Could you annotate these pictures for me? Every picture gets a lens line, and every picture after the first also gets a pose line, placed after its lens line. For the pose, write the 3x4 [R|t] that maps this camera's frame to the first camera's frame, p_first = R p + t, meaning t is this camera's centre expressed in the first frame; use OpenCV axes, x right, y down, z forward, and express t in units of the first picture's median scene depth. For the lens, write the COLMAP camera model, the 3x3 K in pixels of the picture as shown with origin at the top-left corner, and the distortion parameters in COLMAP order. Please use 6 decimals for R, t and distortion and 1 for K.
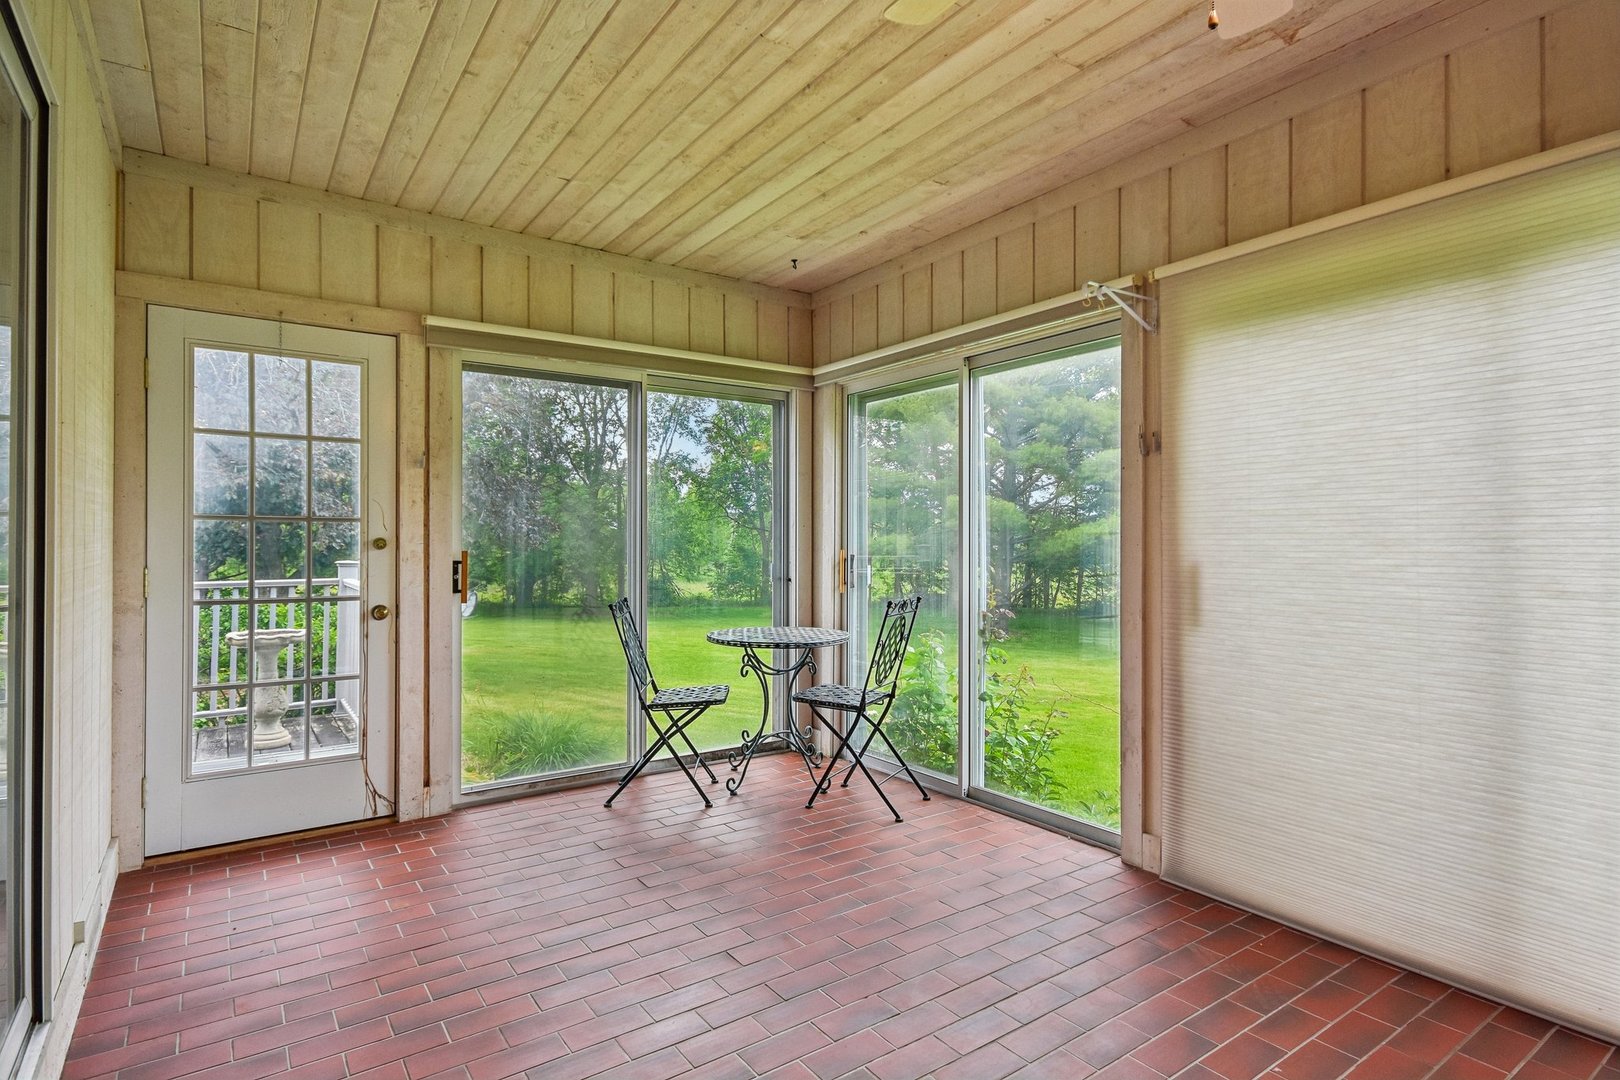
lens RADIAL K [[826.1, 0, 810.0], [0, 826.1, 540.0], [0, 0, 1]] dist [0.003468, 0.000734]
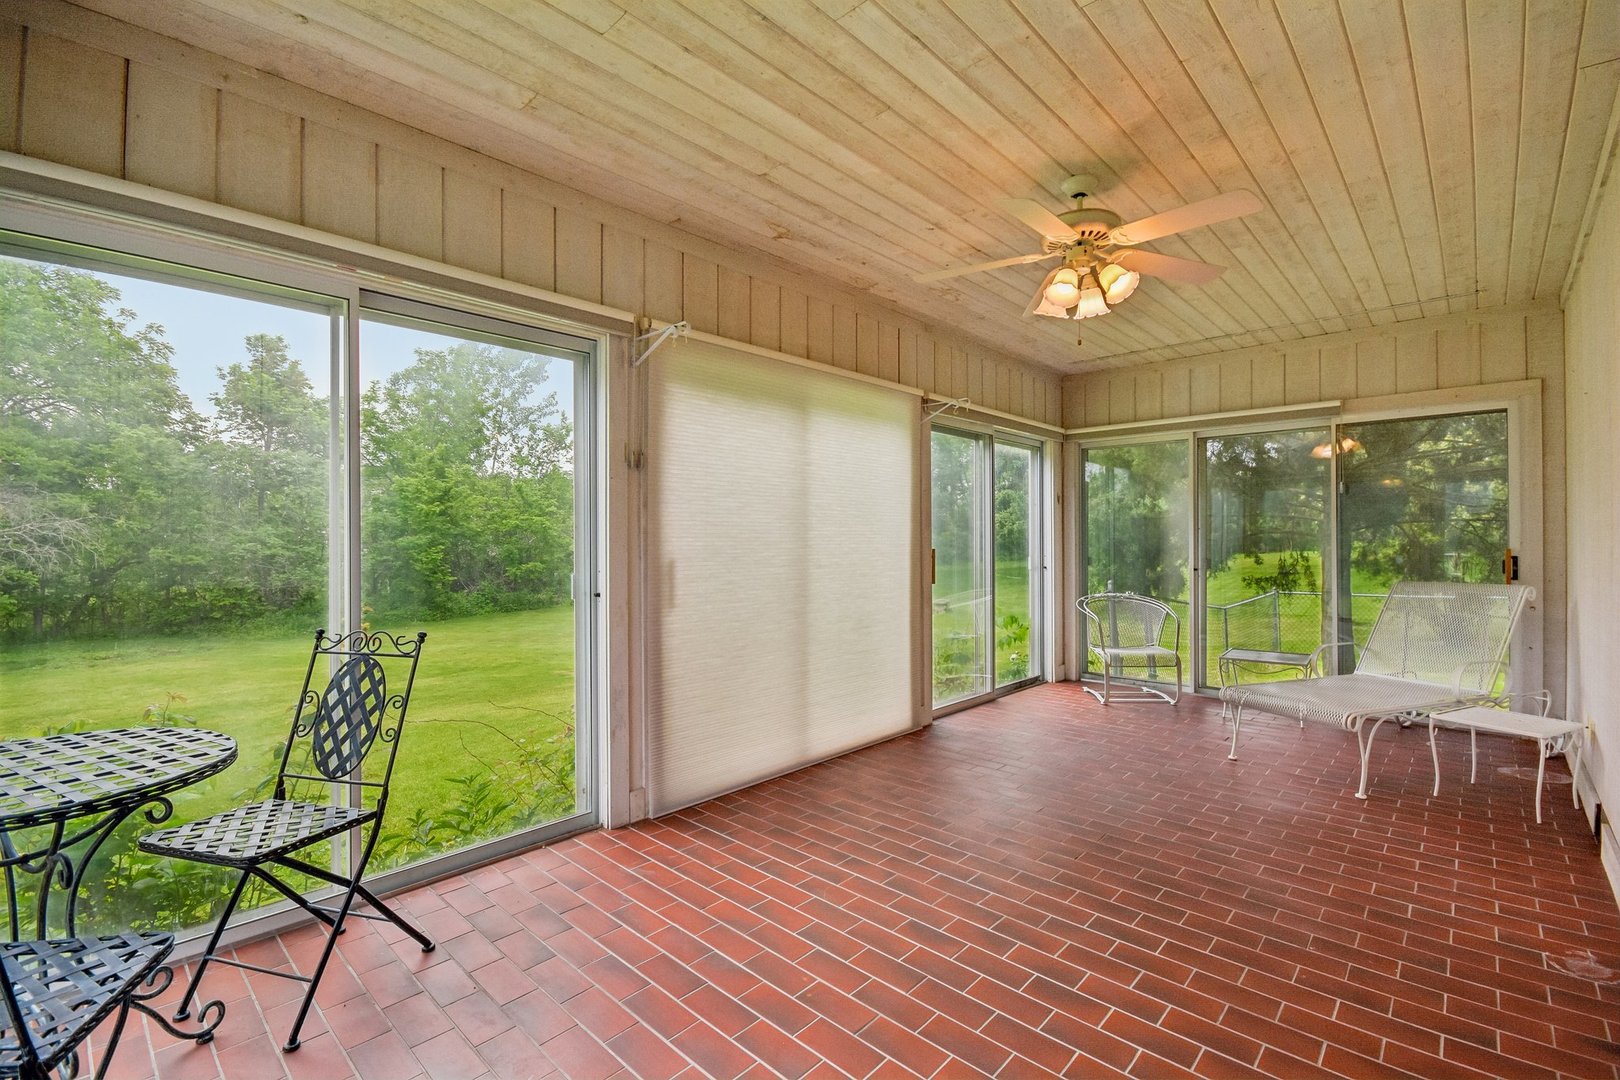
lens RADIAL K [[721.0, 0, 816.5], [0, 721.0, 542.8], [0, 0, 1]] dist [0.012174, -0.000253]
pose [[-0.208083, 0.003039, 0.978106, -0.704263], [0.003199, 0.999992, -0.002426, 0.005078], [-0.978106, 0.002624, -0.208091, 1.027330]]
